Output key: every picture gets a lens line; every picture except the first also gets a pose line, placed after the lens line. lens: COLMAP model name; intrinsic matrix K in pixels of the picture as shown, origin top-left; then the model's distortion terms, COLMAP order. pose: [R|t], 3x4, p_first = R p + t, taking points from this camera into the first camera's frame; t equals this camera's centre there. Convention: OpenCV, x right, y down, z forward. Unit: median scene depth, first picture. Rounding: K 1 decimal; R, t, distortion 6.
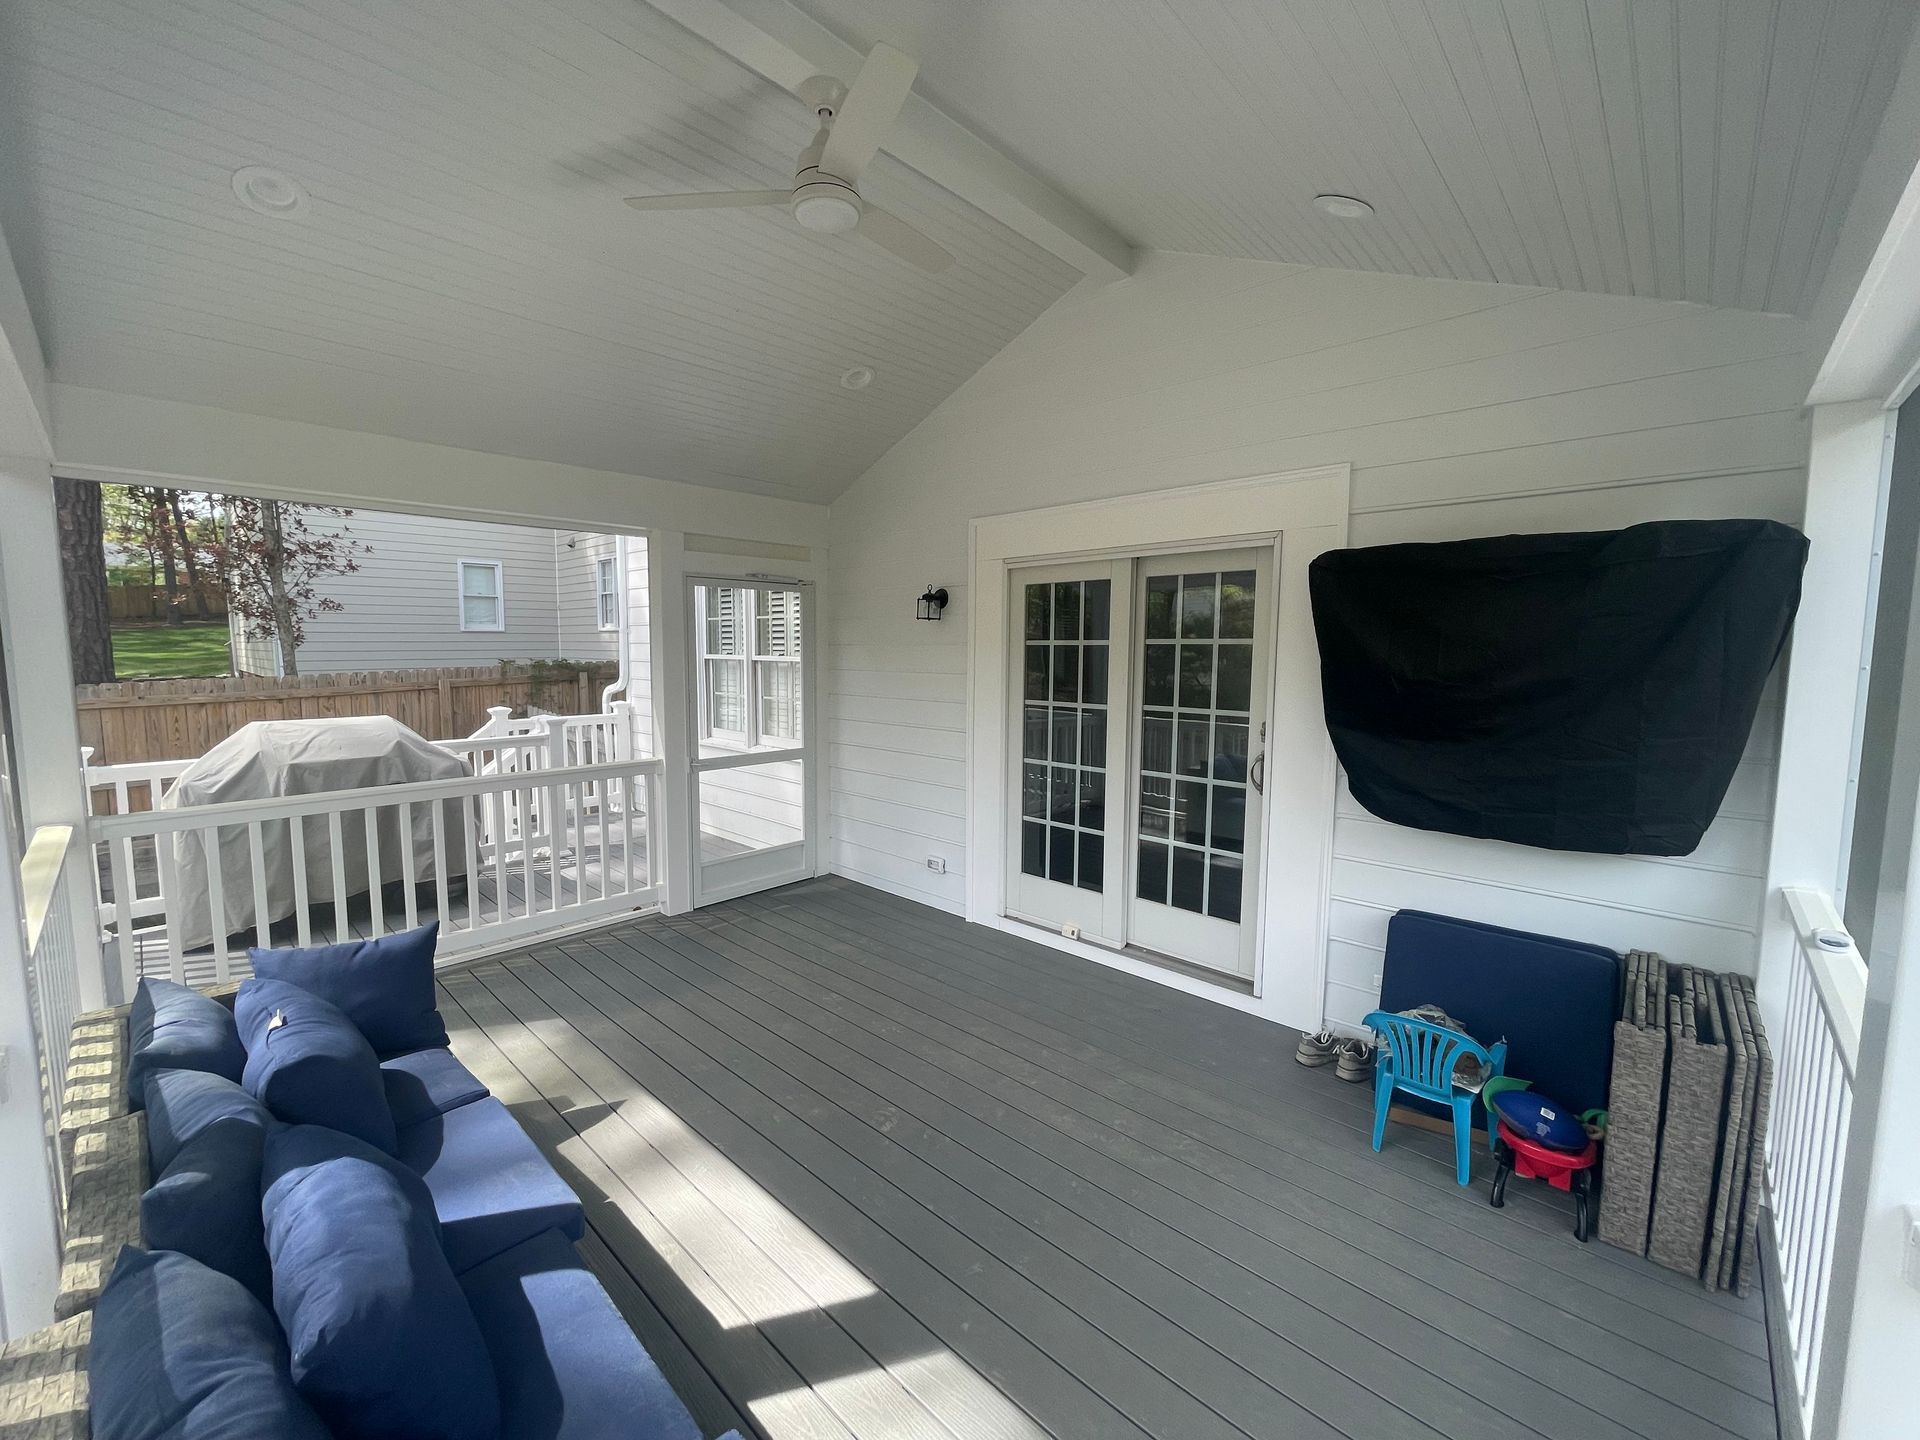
lens RADIAL K [[773.9, 0, 960.0], [0, 773.9, 720.0], [0, 0, 1]] dist [-0.000916, -0.000135]
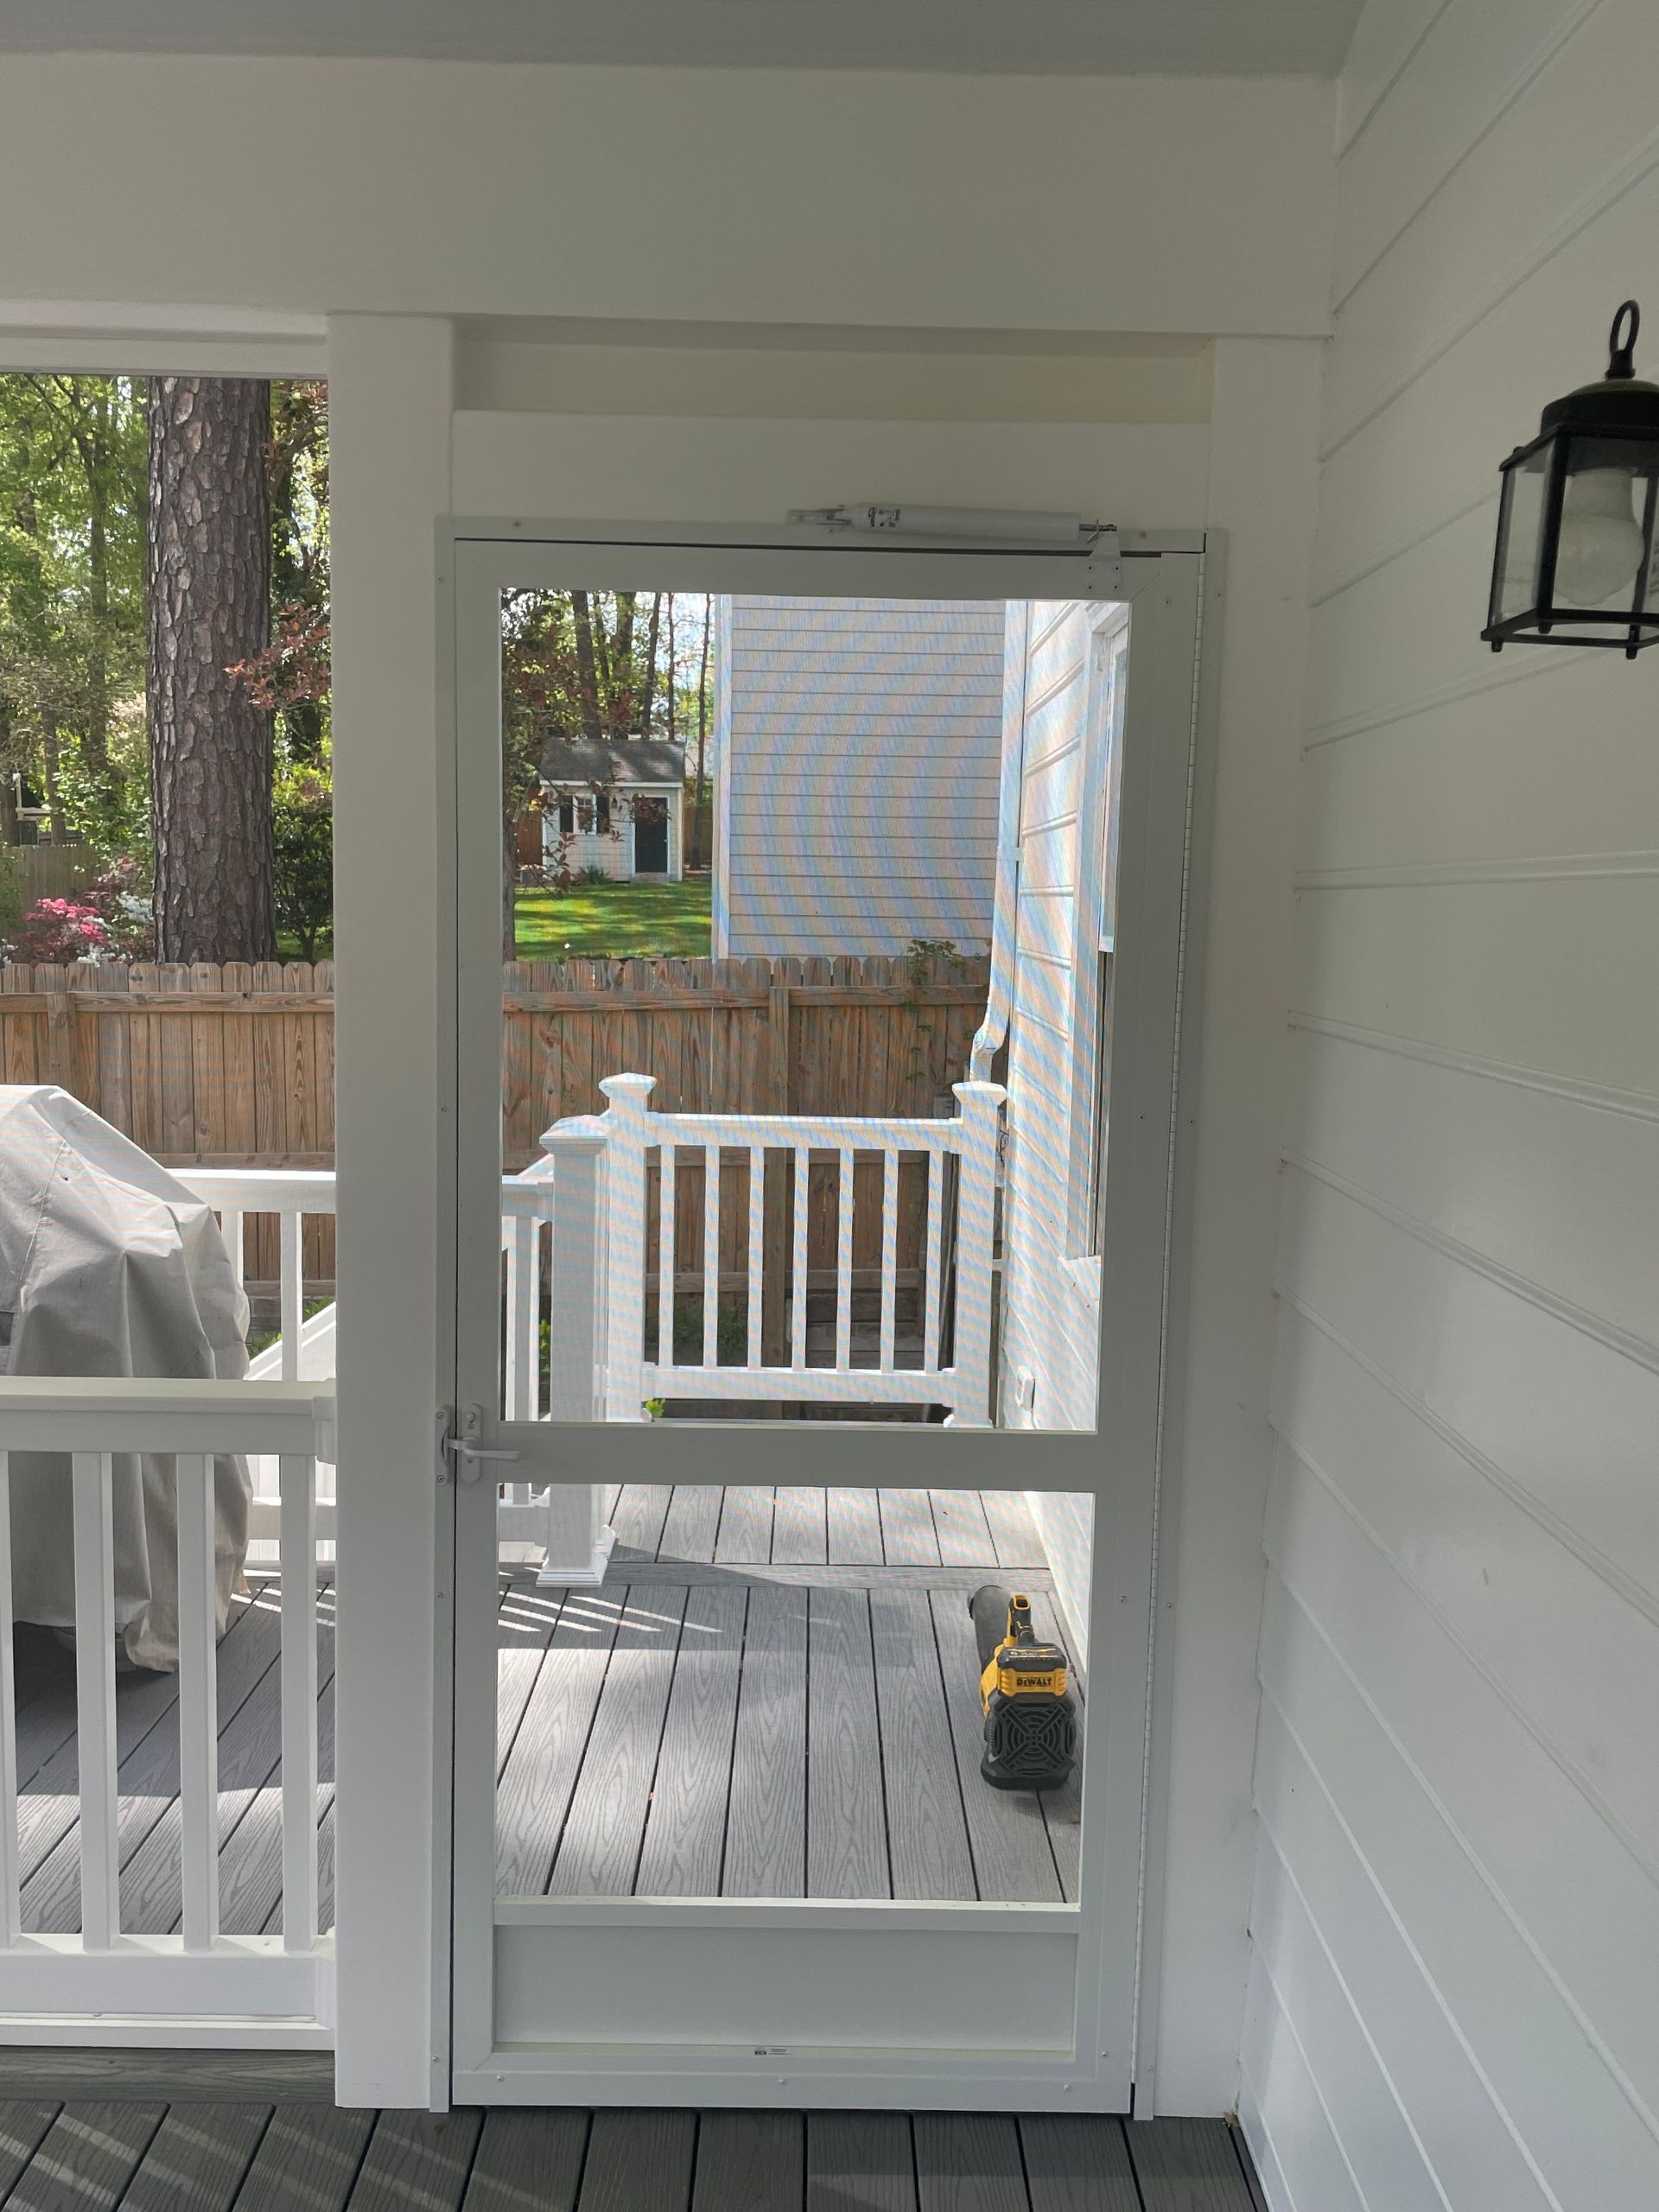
lens RADIAL K [[1805.9, 0, 829.5], [0, 1805.9, 1106.0], [0, 0, 1]] dist [0.095724, -0.000588]
pose [[0.681906, 0.093220, -0.725475, 0.048909], [-0.089828, 0.995010, 0.043422, -0.041028], [0.725903, 0.035558, 0.686878, 0.458304]]
